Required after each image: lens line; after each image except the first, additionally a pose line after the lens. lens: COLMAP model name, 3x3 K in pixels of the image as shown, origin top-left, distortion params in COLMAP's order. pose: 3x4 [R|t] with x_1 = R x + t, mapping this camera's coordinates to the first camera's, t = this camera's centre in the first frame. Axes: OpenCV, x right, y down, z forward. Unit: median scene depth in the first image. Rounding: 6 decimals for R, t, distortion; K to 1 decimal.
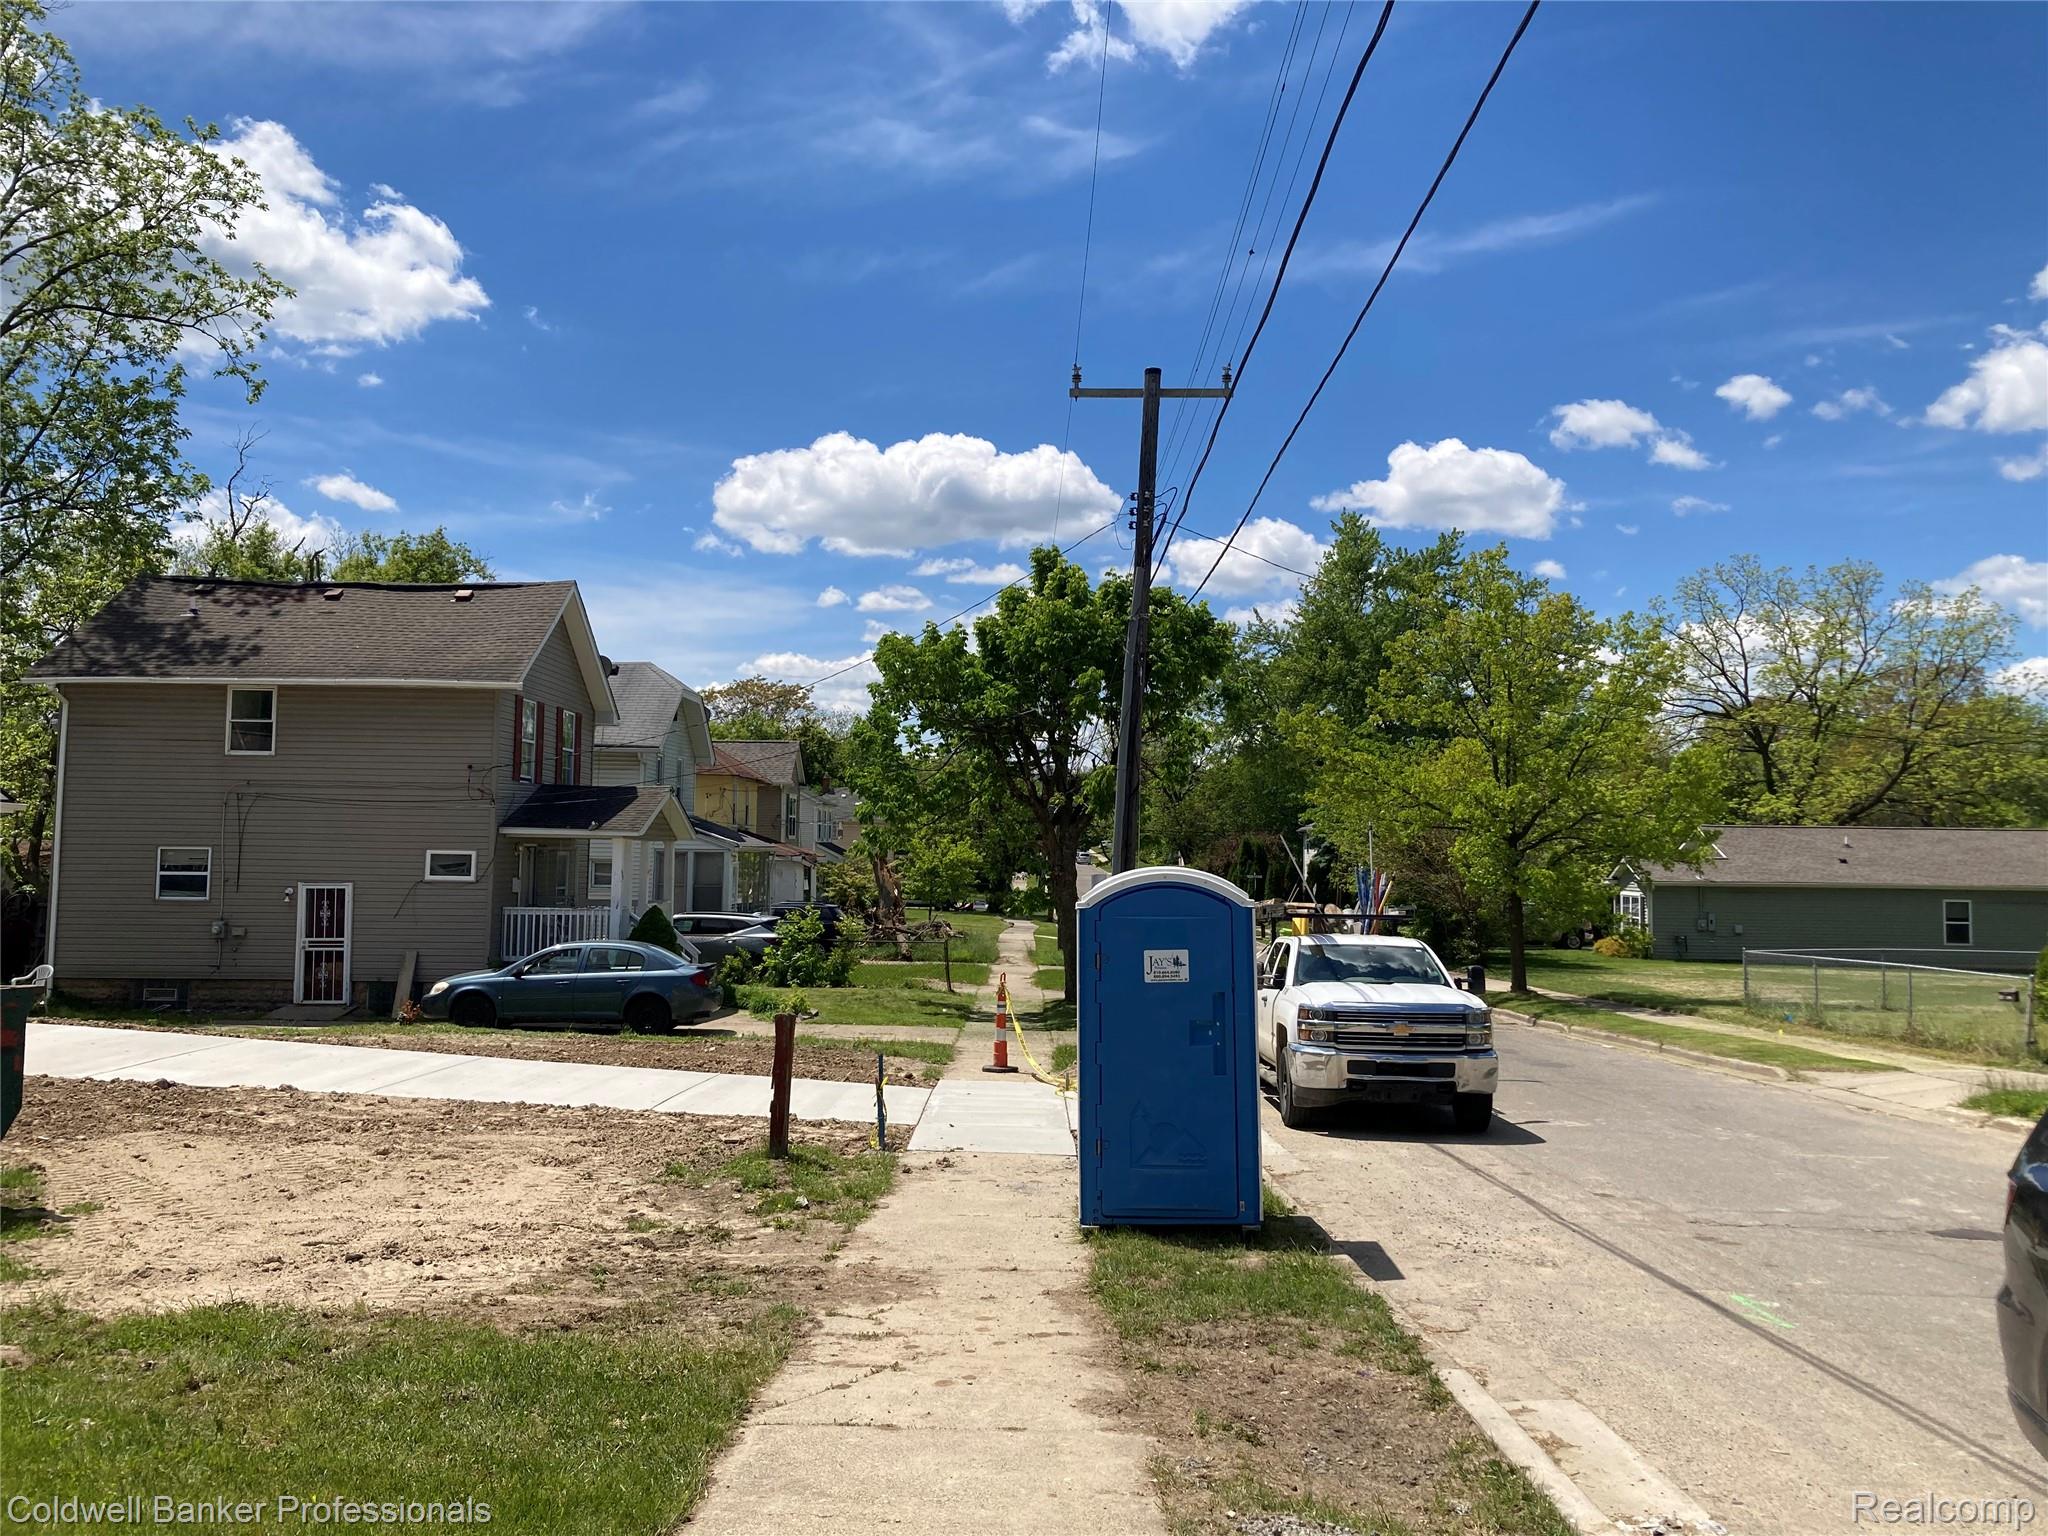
lens RADIAL K [[1673.7, 0, 1035.2], [0, 1673.7, 755.5], [0, 0, 1]] dist [0.076411, -0.144212]
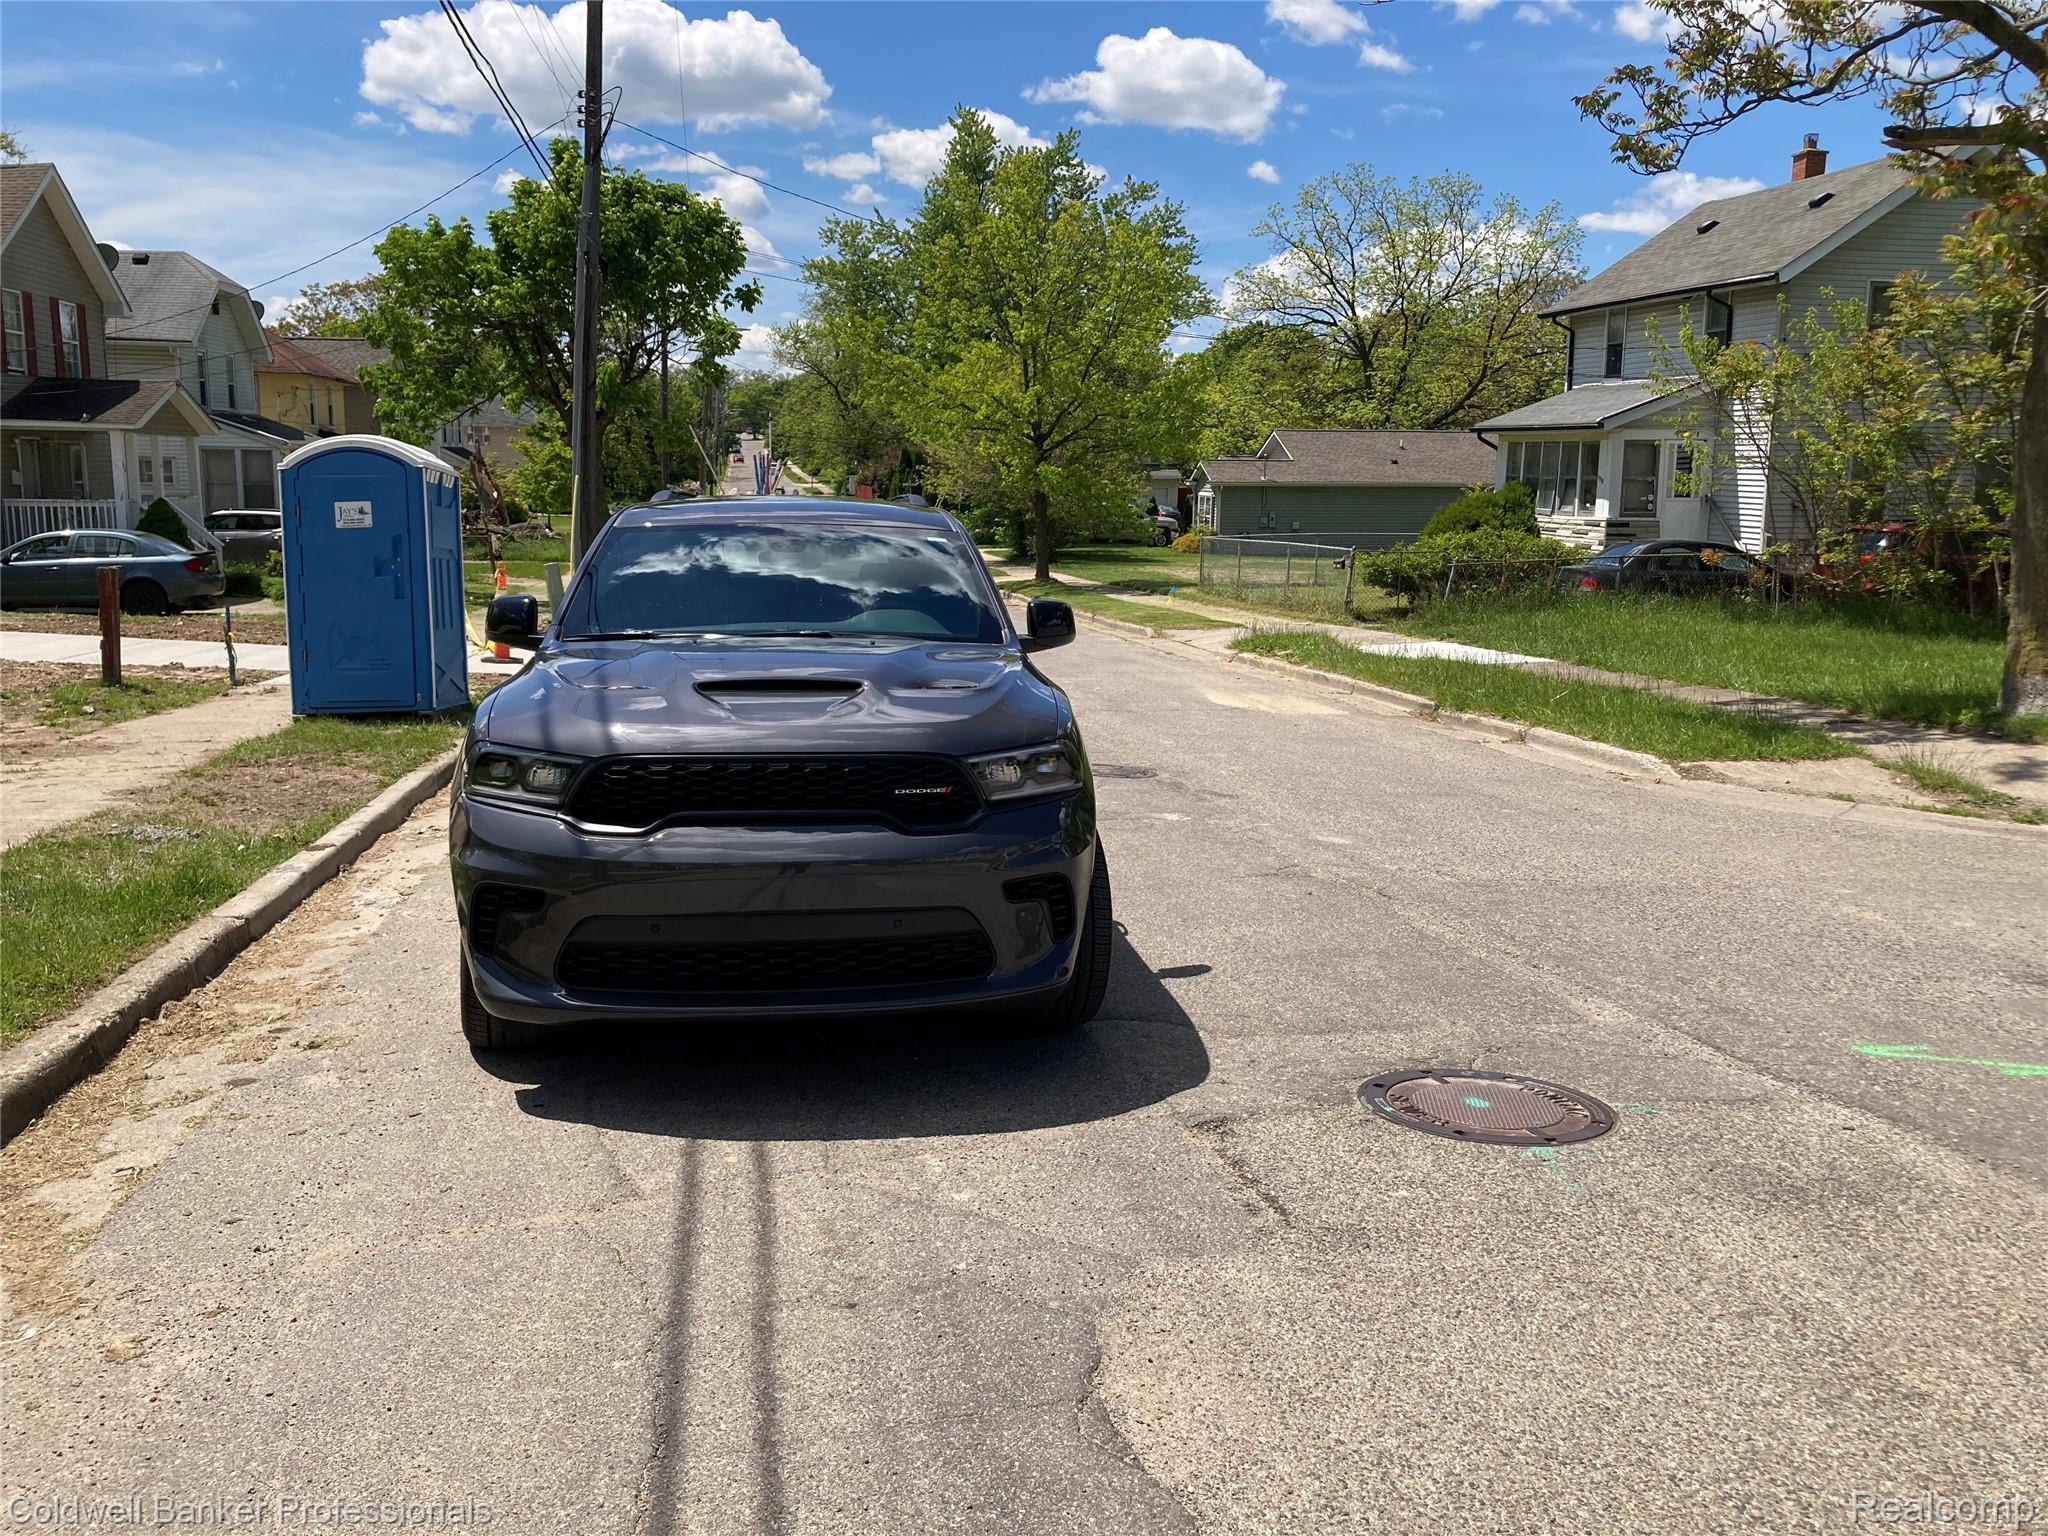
lens RADIAL K [[1677.7, 0, 1023.1], [0, 1677.7, 749.5], [0, 0, 1]] dist [0.001513, 0.014819]
pose [[0.987445, -0.027924, 0.155478, 0.123484], [-0.007704, 0.974567, 0.223962, 0.004617], [-0.157778, -0.222348, 0.962116, -0.102150]]
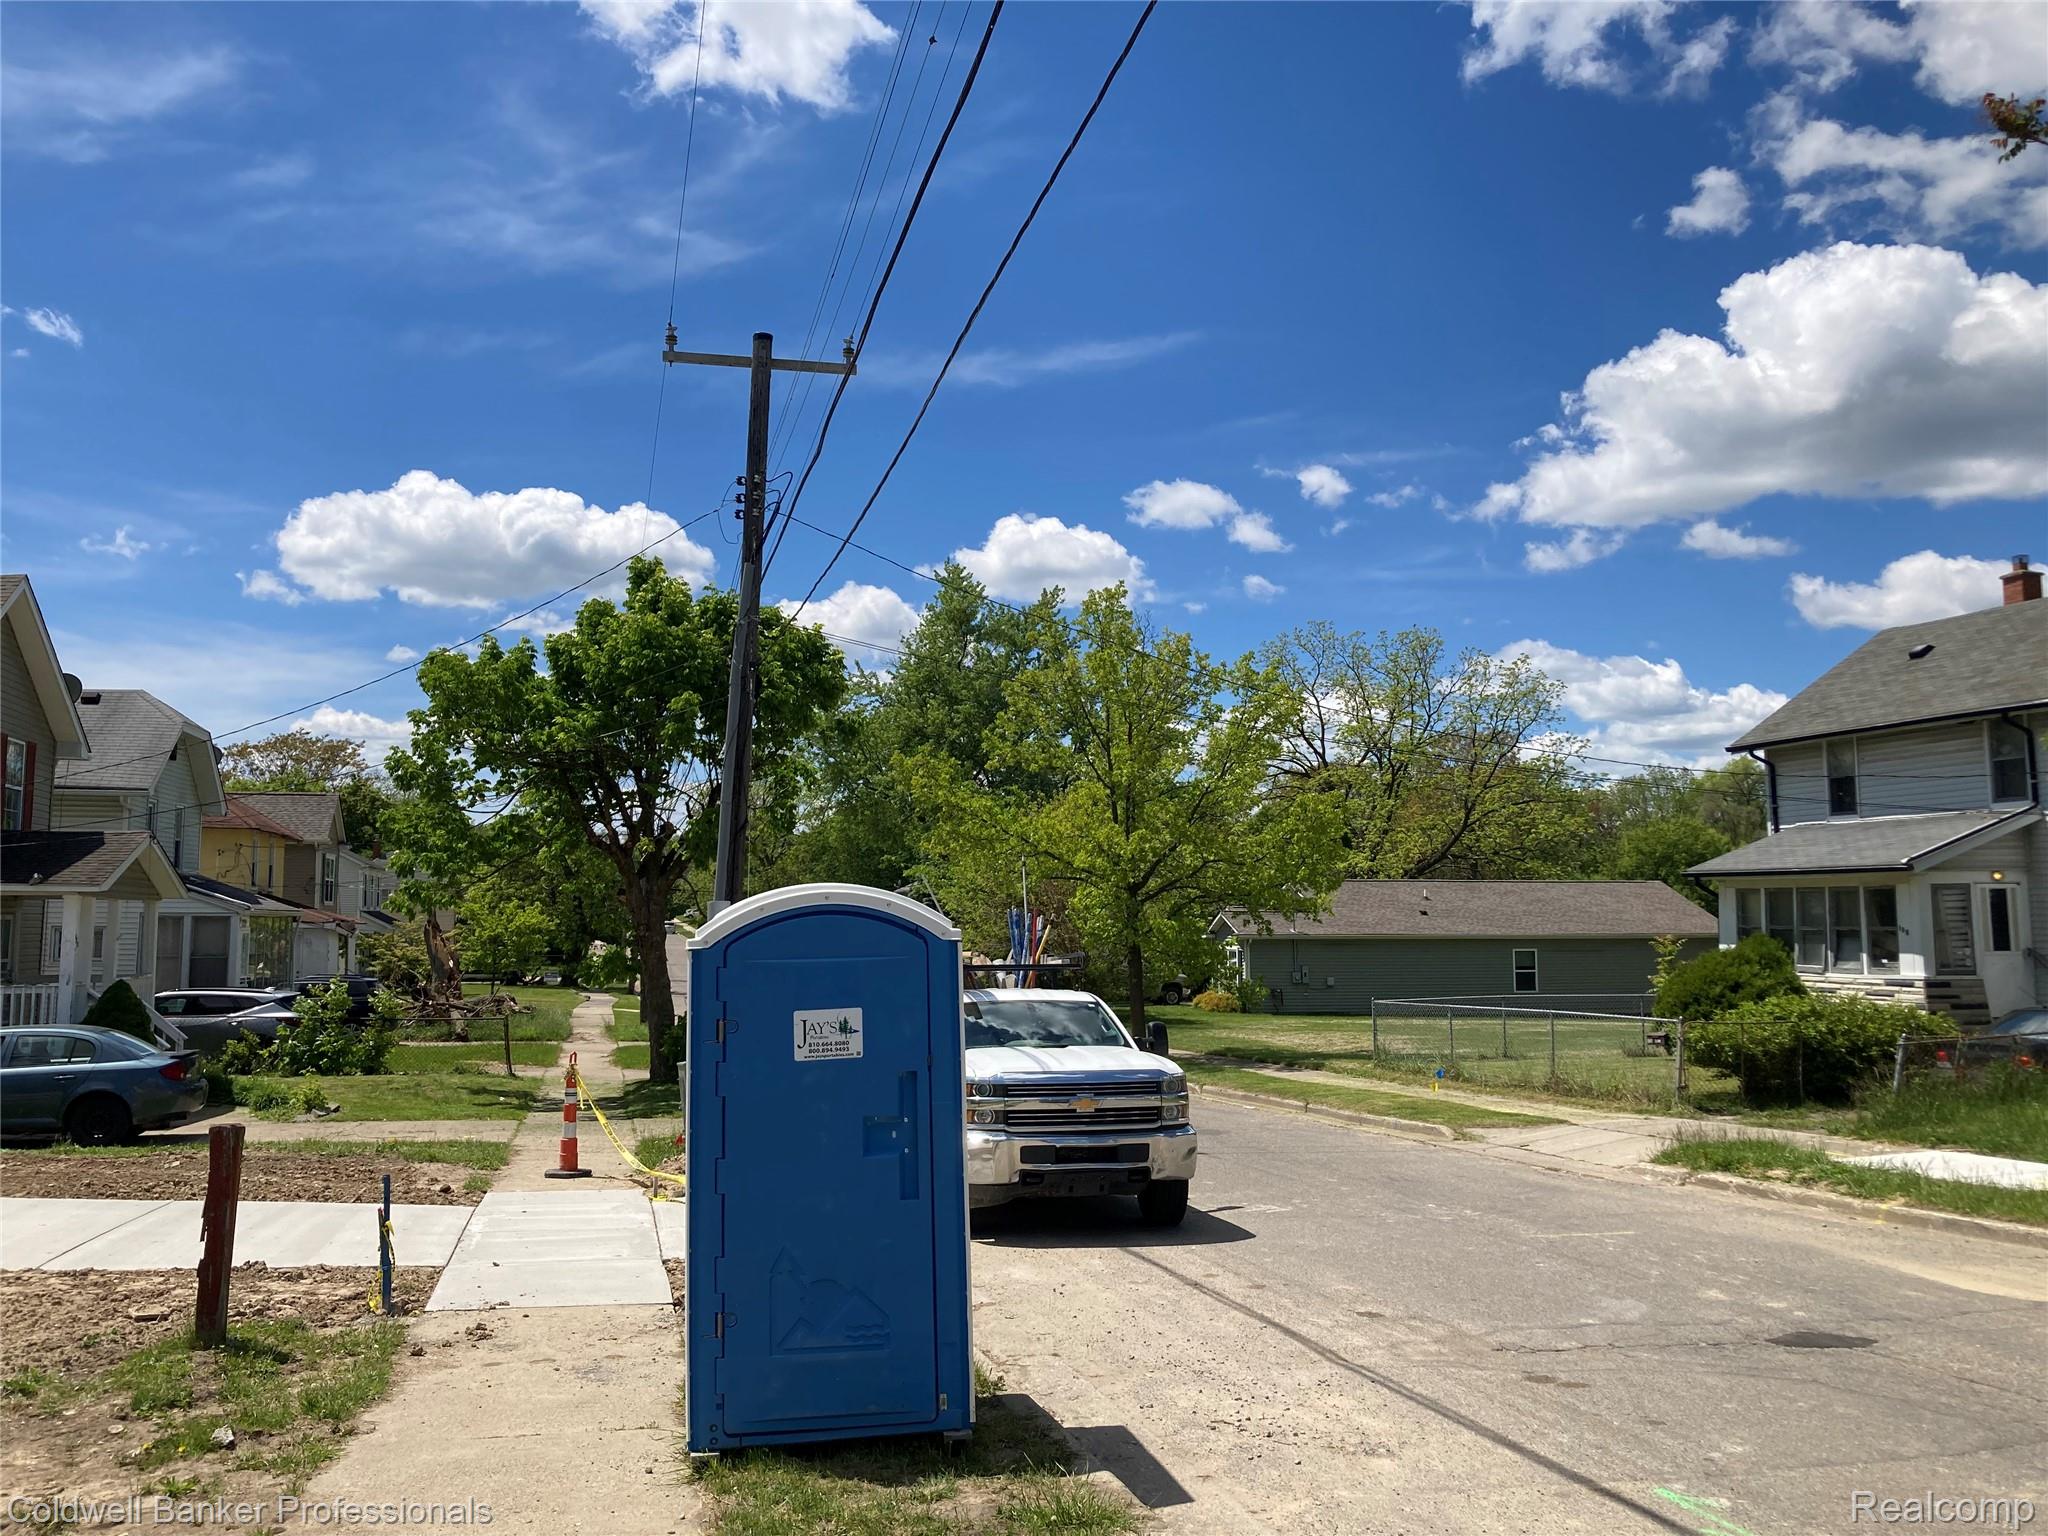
lens RADIAL K [[1677.7, 0, 1023.1], [0, 1677.7, 749.5], [0, 0, 1]] dist [0.001513, 0.014819]
pose [[0.971703, 0.009887, 0.236000, -0.000765], [0.000549, 0.999026, -0.044113, 0.015084], [-0.236206, 0.042995, 0.970751, 0.117960]]
